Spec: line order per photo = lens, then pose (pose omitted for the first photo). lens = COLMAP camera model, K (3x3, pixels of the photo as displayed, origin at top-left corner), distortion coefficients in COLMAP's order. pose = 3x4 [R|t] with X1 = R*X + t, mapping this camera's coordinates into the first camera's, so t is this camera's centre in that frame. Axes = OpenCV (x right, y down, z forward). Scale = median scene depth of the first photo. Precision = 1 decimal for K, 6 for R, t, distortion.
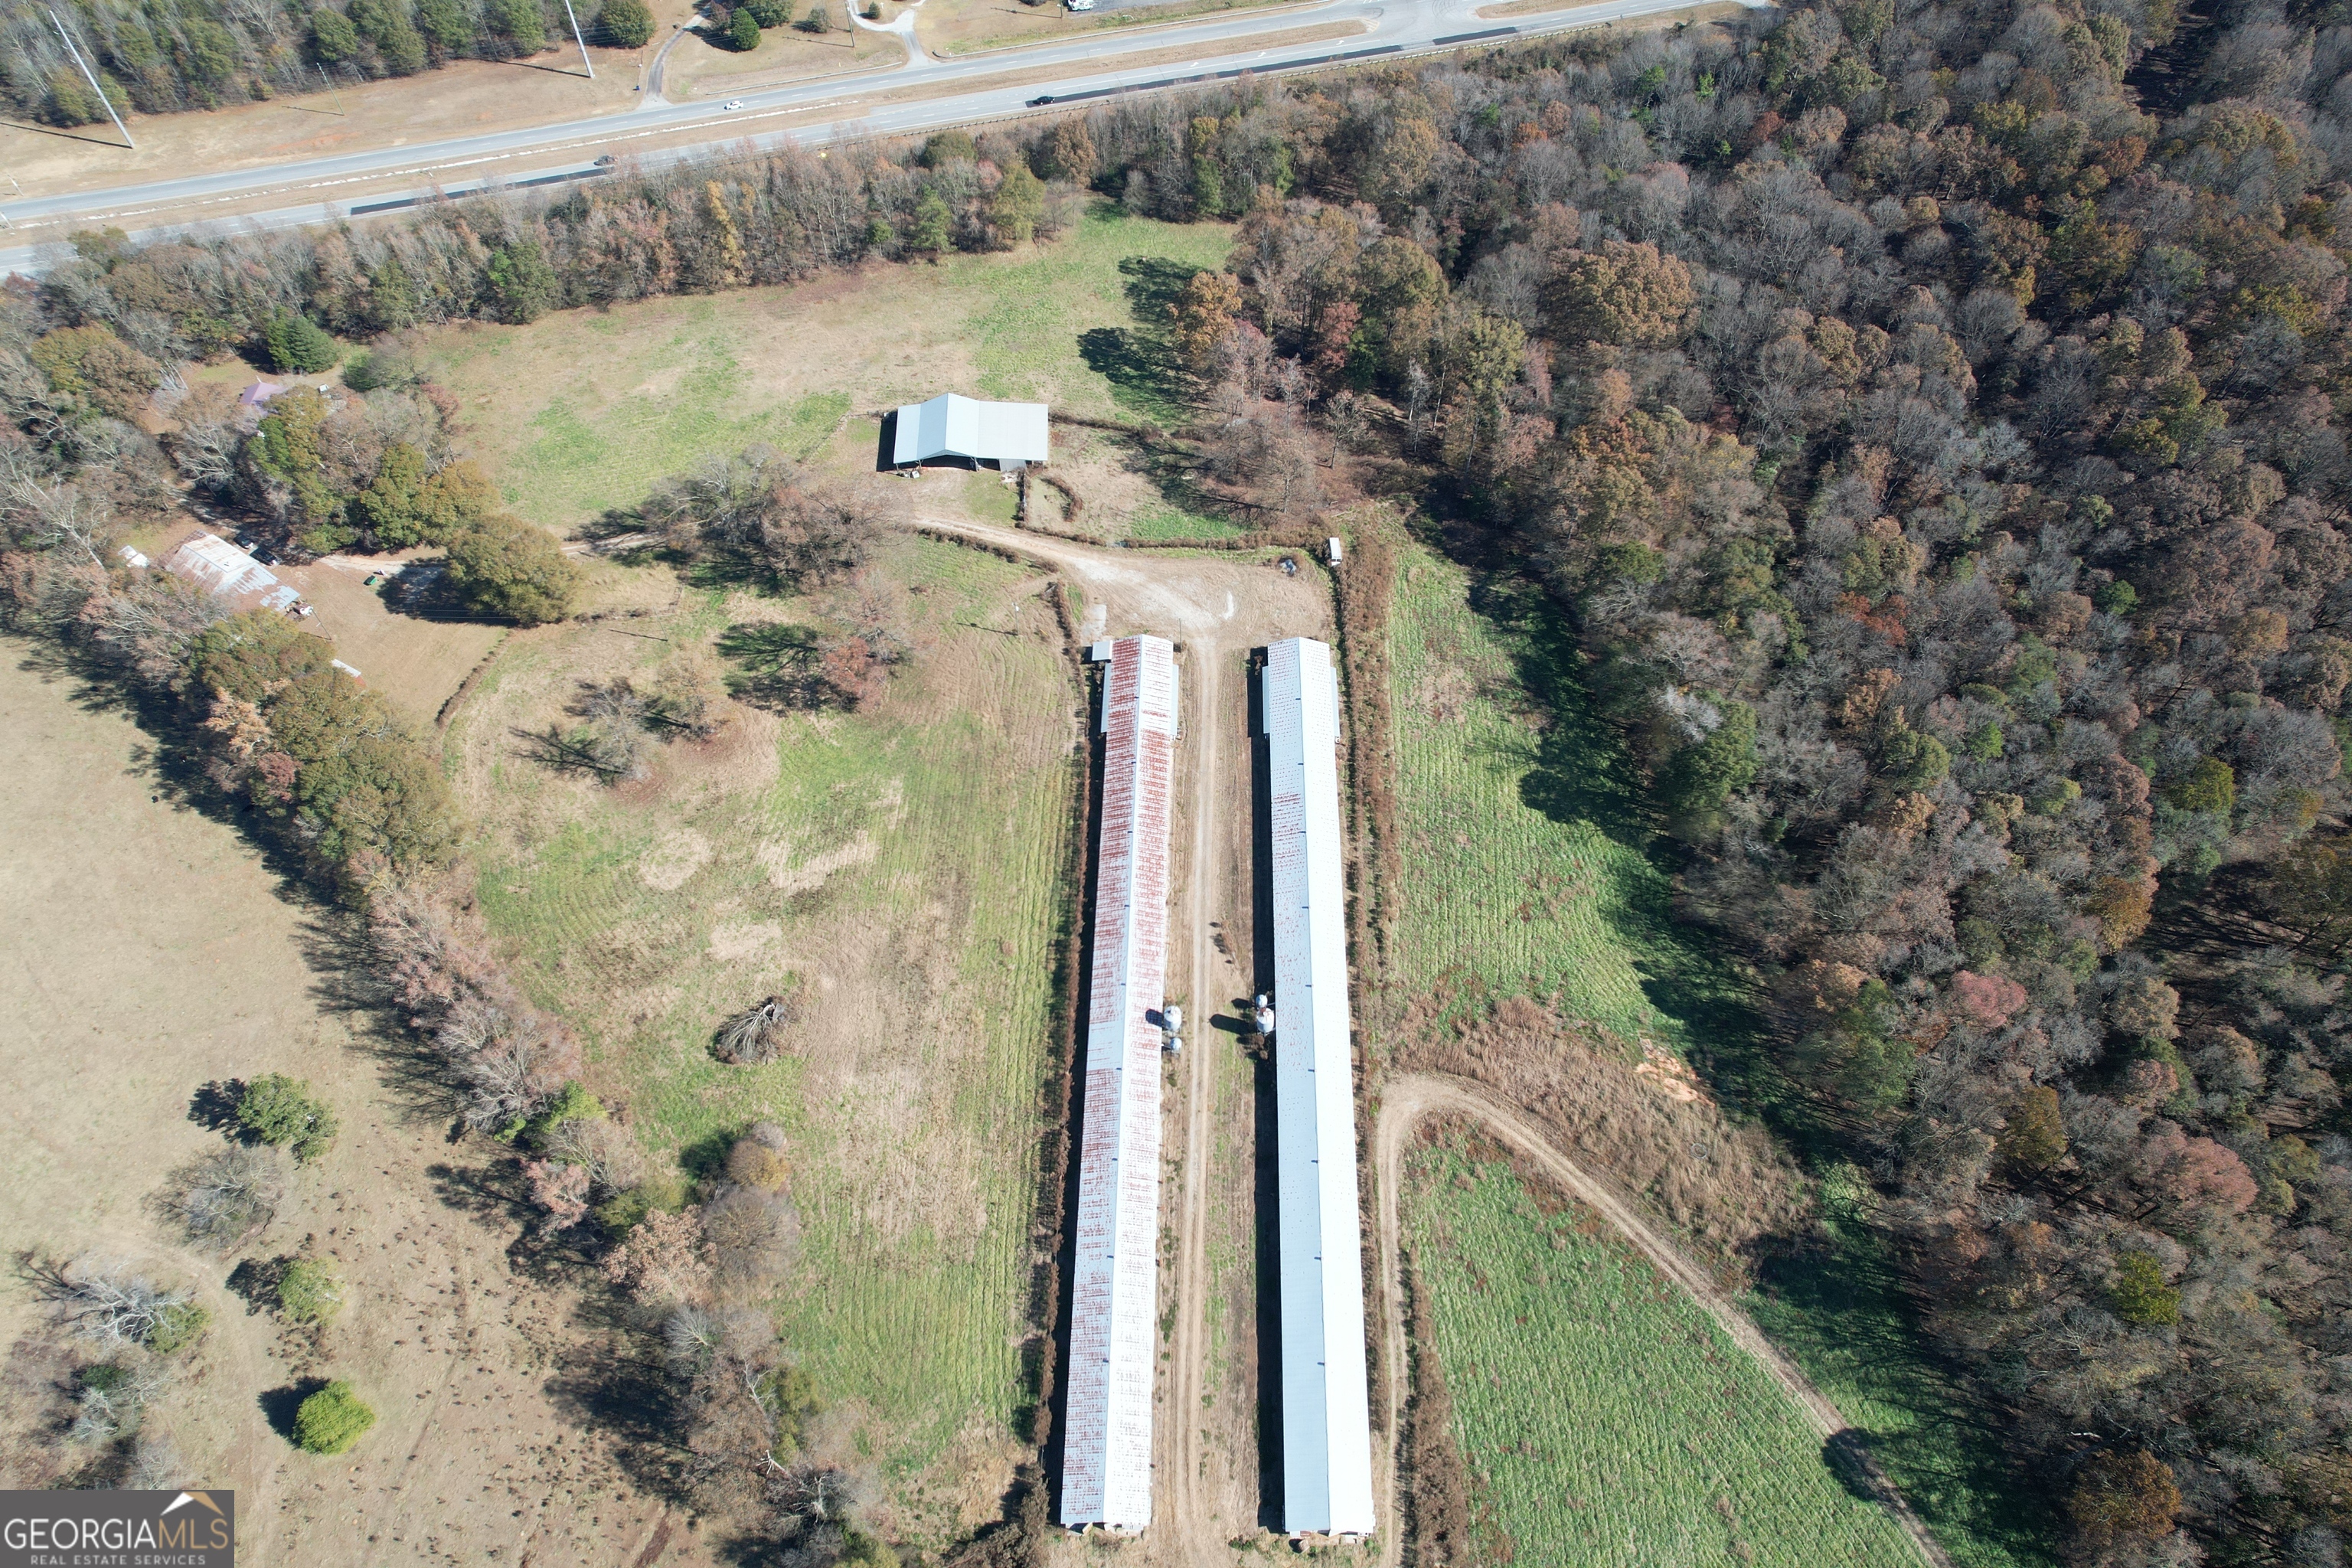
lens RADIAL K [[1492.9, 0, 1155.9], [0, 1492.9, 788.4], [0, 0, 1]] dist [-0.076686, 0.072786]
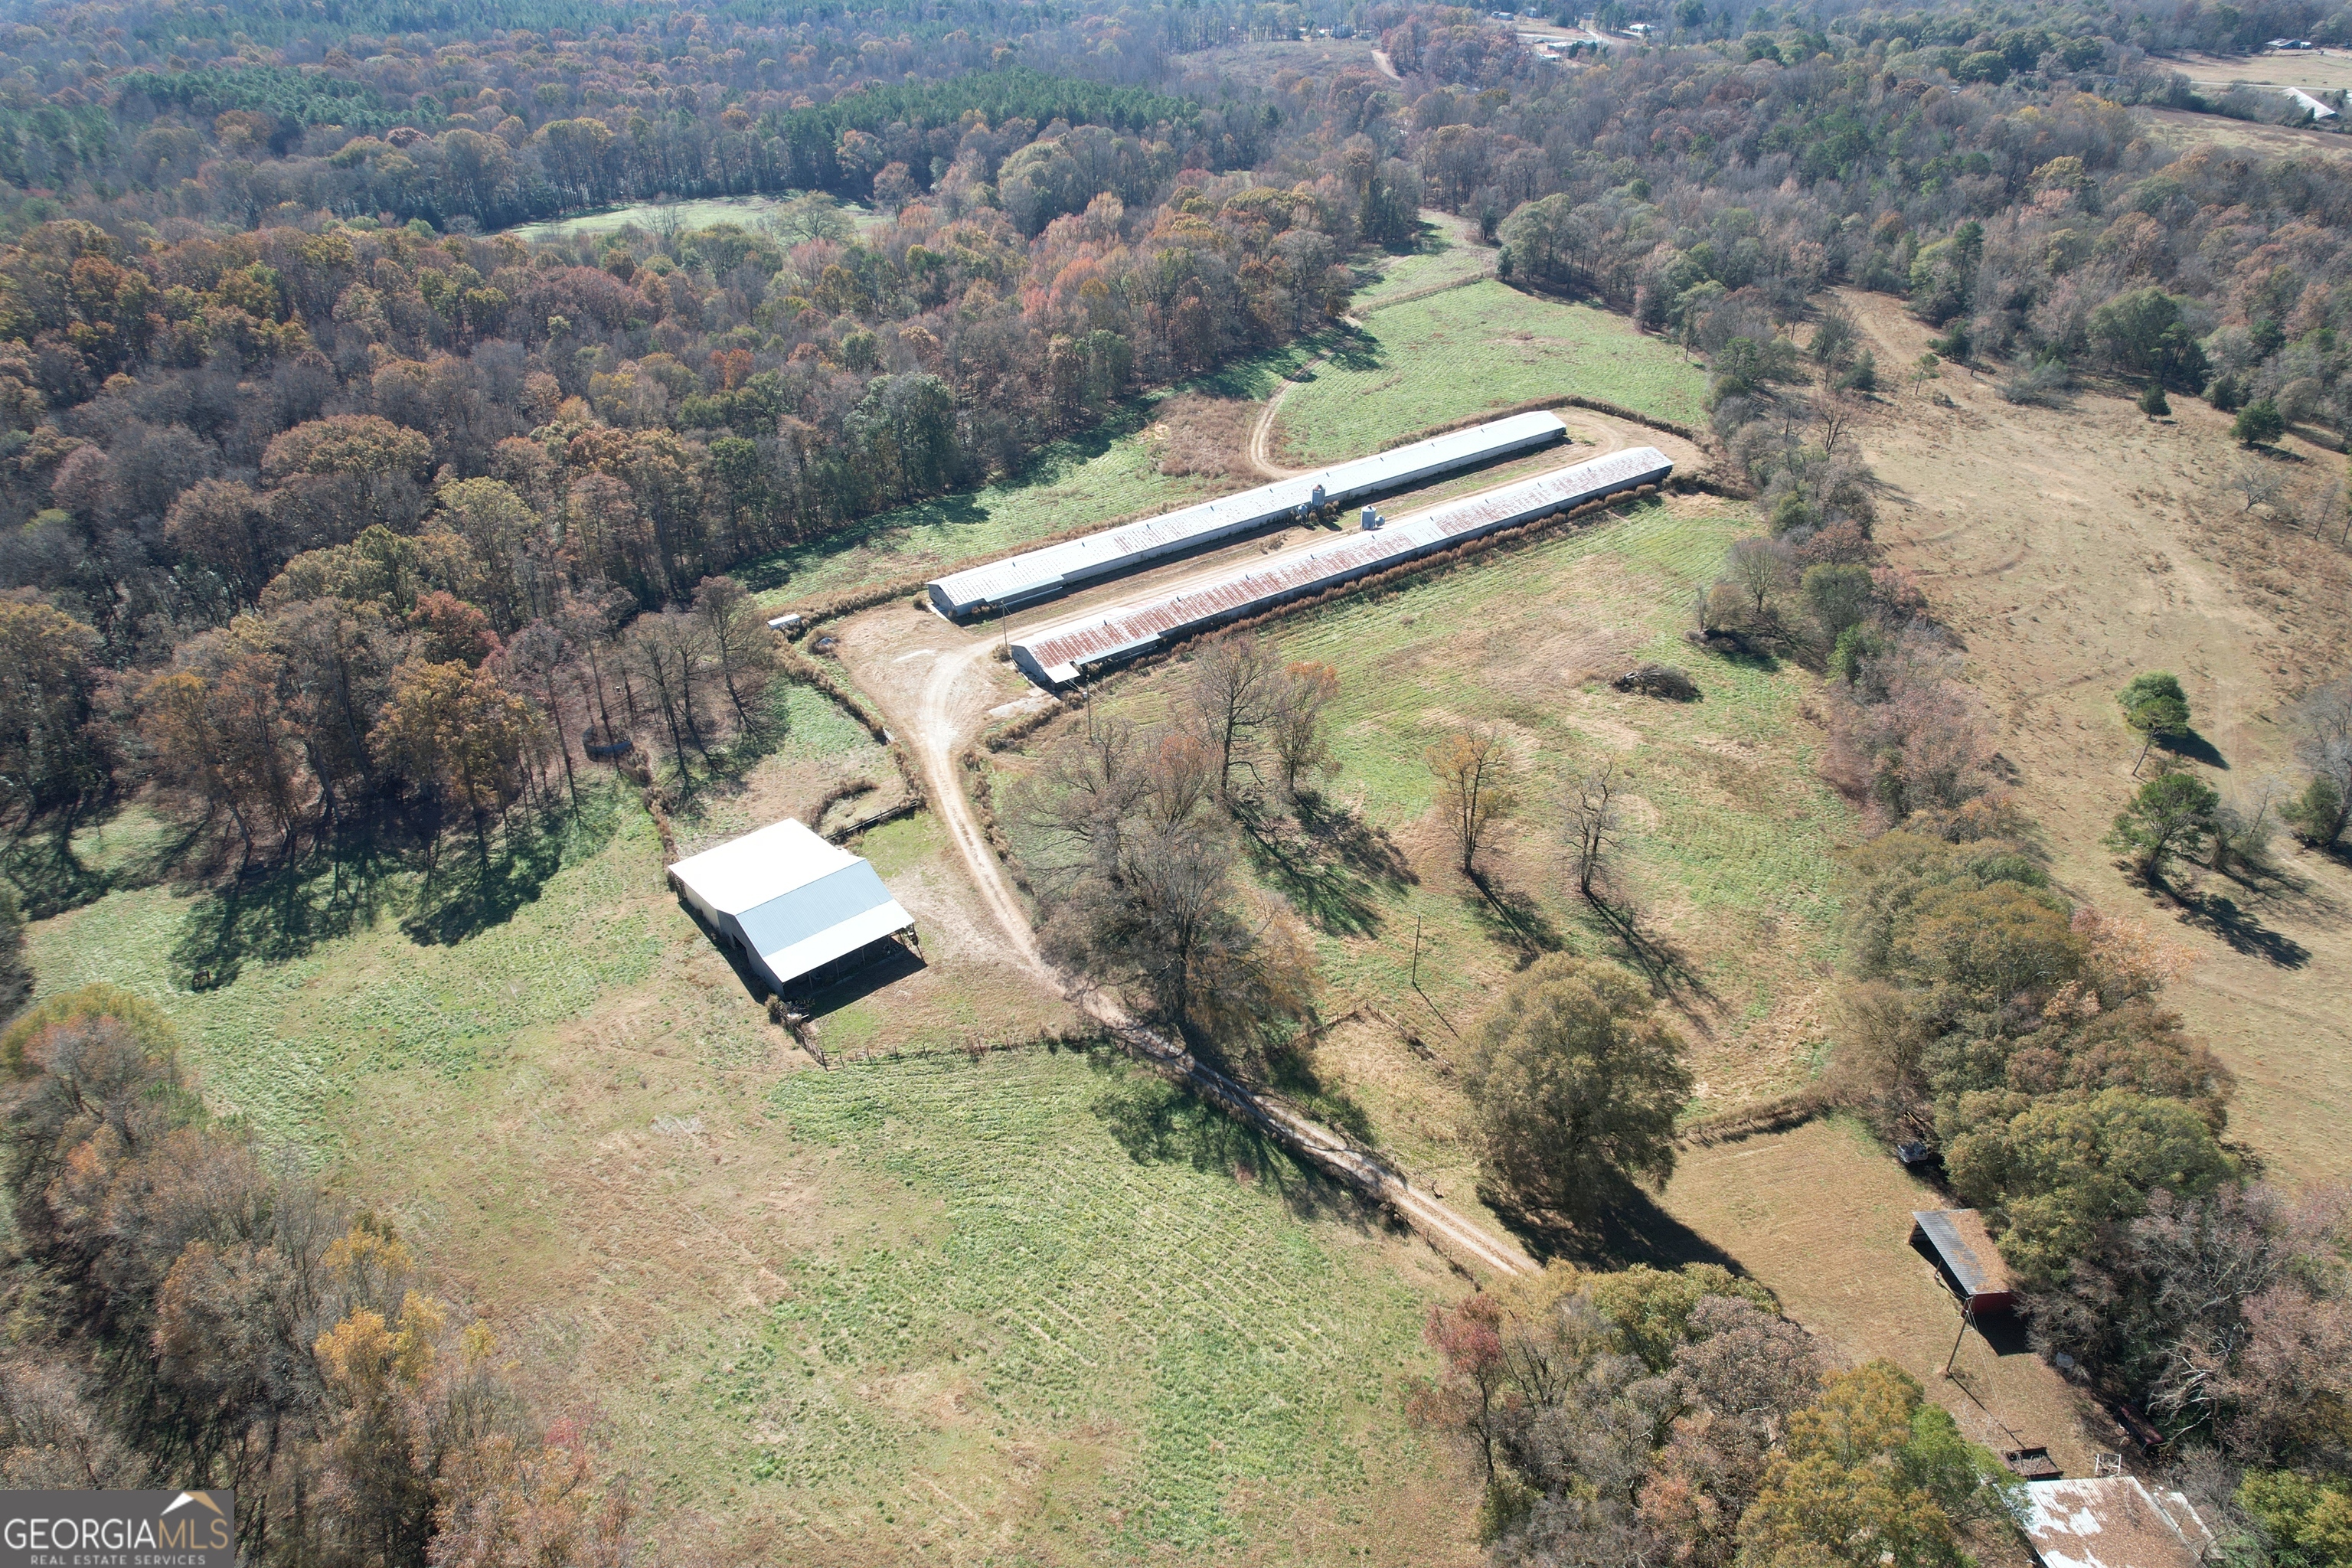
lens RADIAL K [[1505.0, 0, 1176.0], [0, 1505.0, 784.0], [0, 0, 1]] dist [-0.097556, 0.072633]
pose [[-0.602714, -0.401708, 0.689468, -0.721232], [0.670039, 0.214450, 0.710675, -0.673527], [-0.433340, 0.890304, 0.139908, 0.972919]]
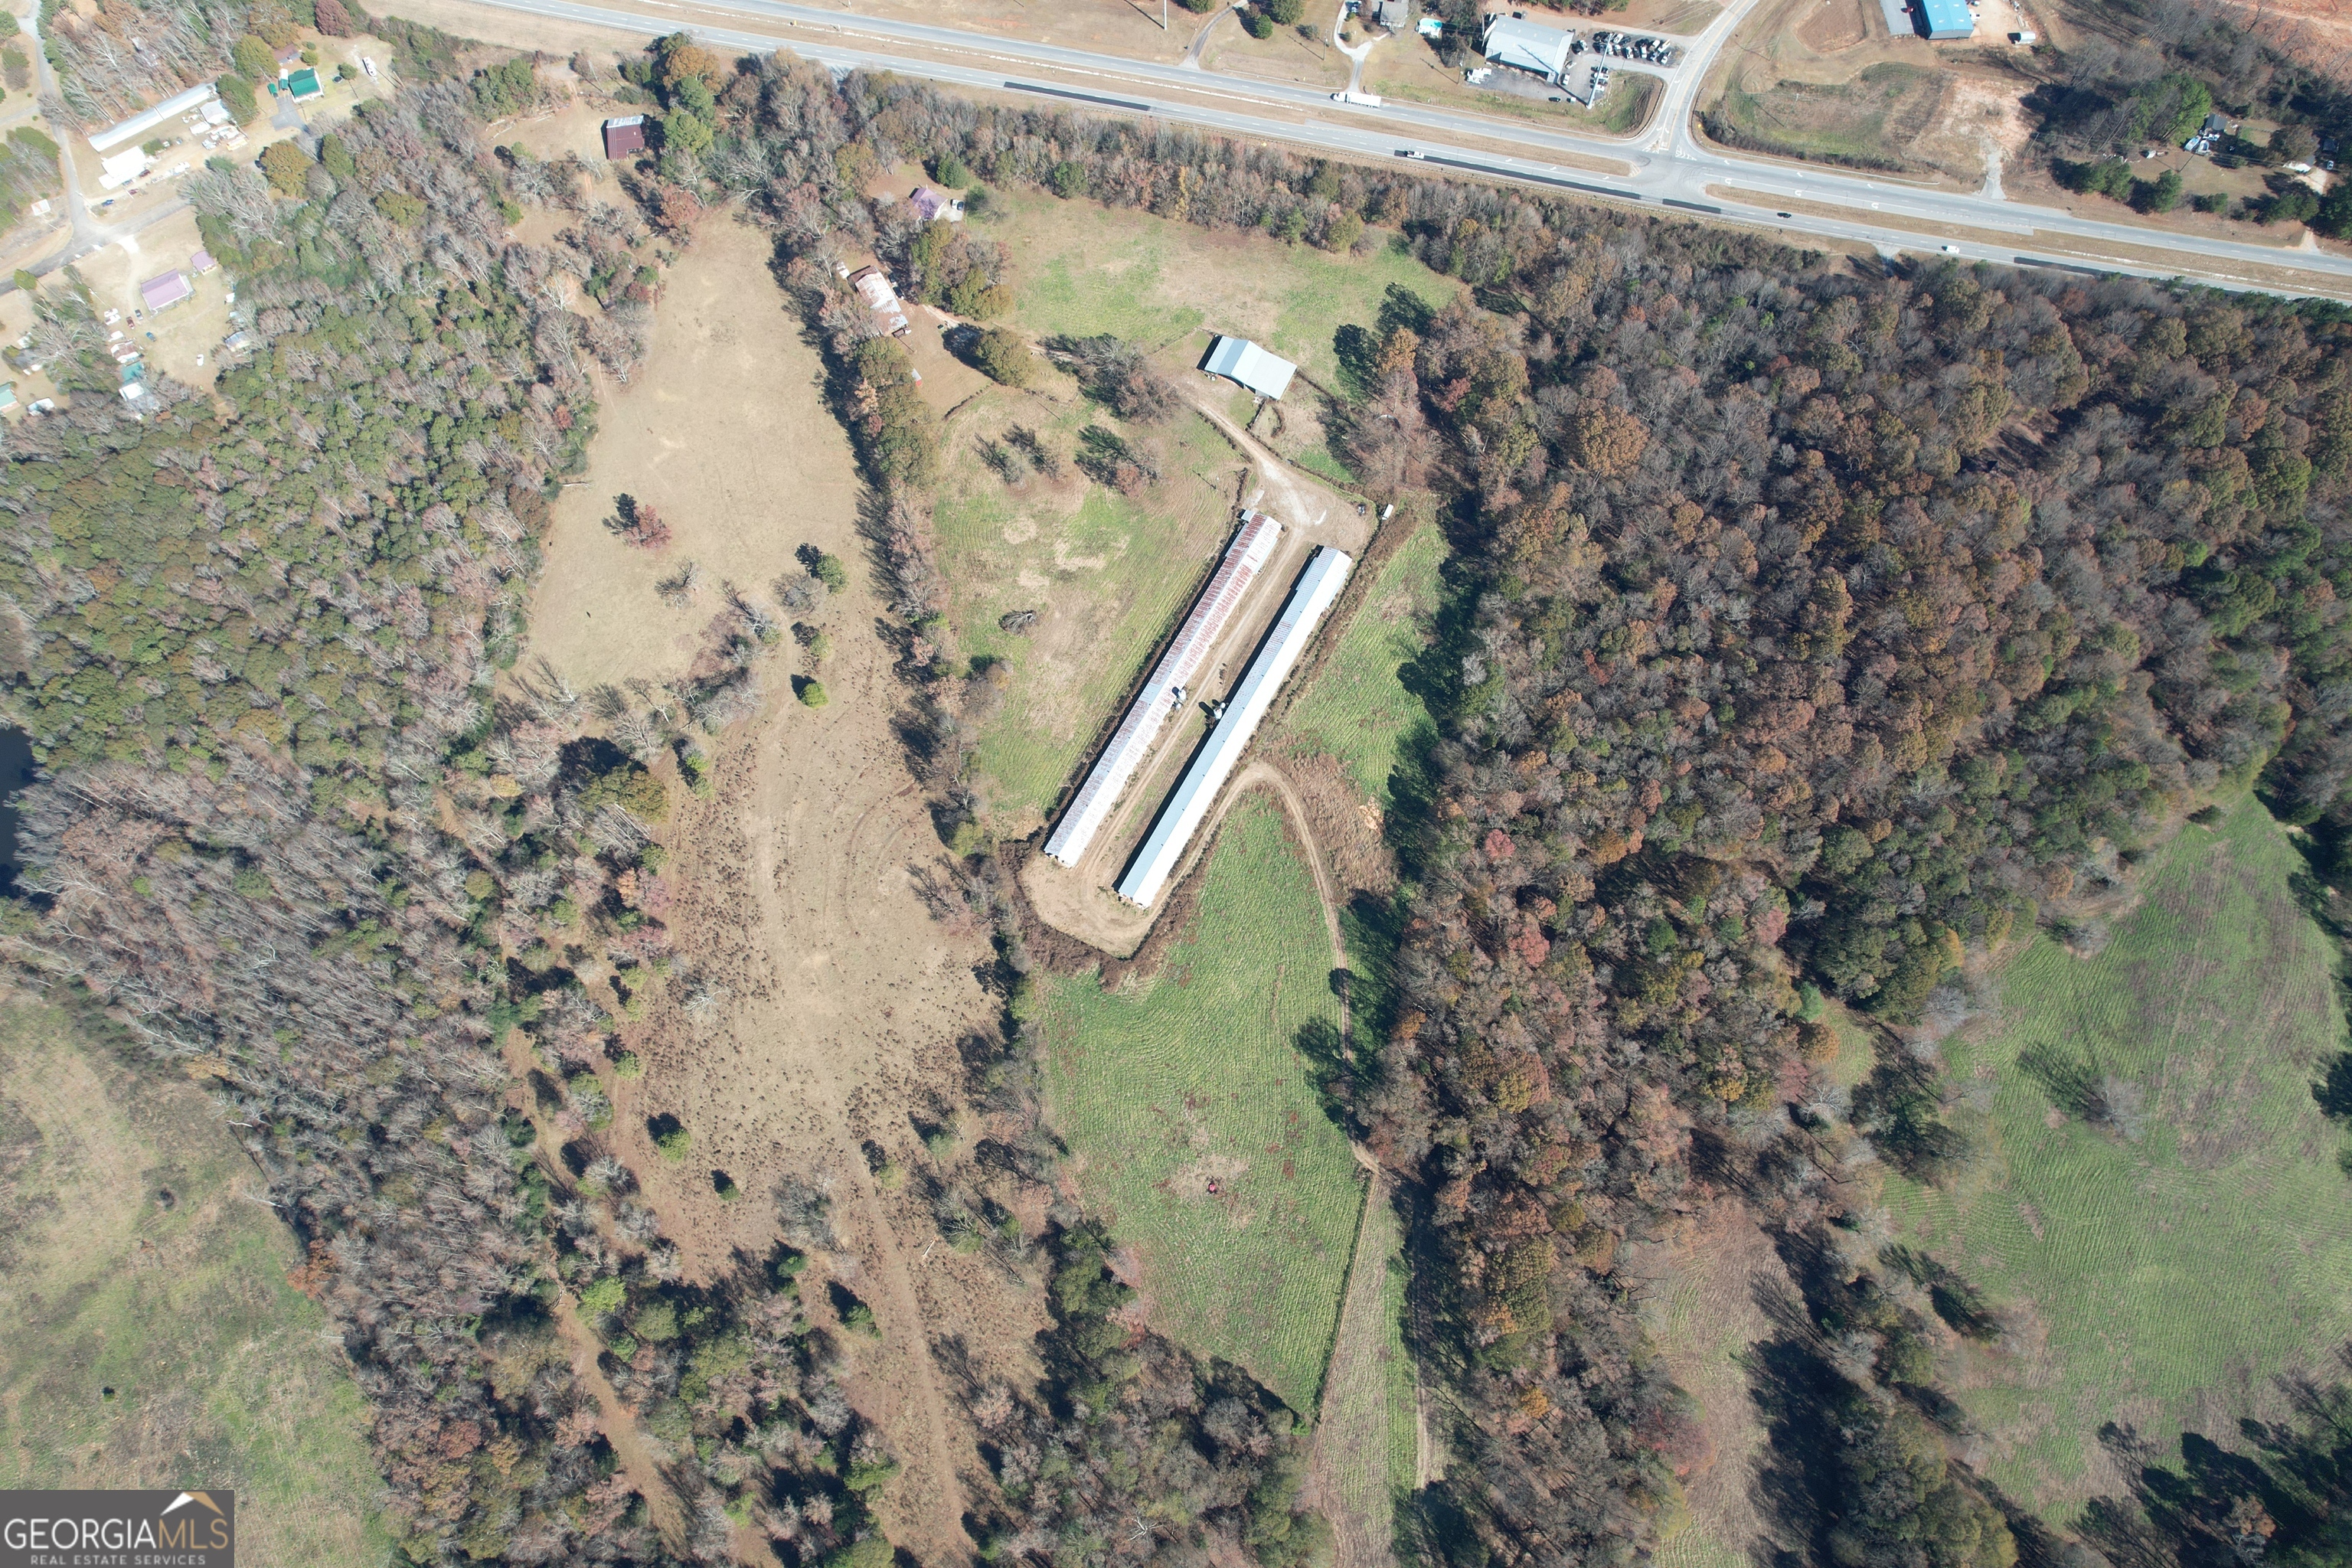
lens RADIAL K [[1492.9, 0, 1155.9], [0, 1492.9, 788.4], [0, 0, 1]] dist [-0.076686, 0.072786]
pose [[0.881954, 0.438676, -0.172399, 0.381891], [-0.380426, 0.878461, 0.289105, -0.320047], [0.278269, -0.189392, 0.941646, -1.038815]]
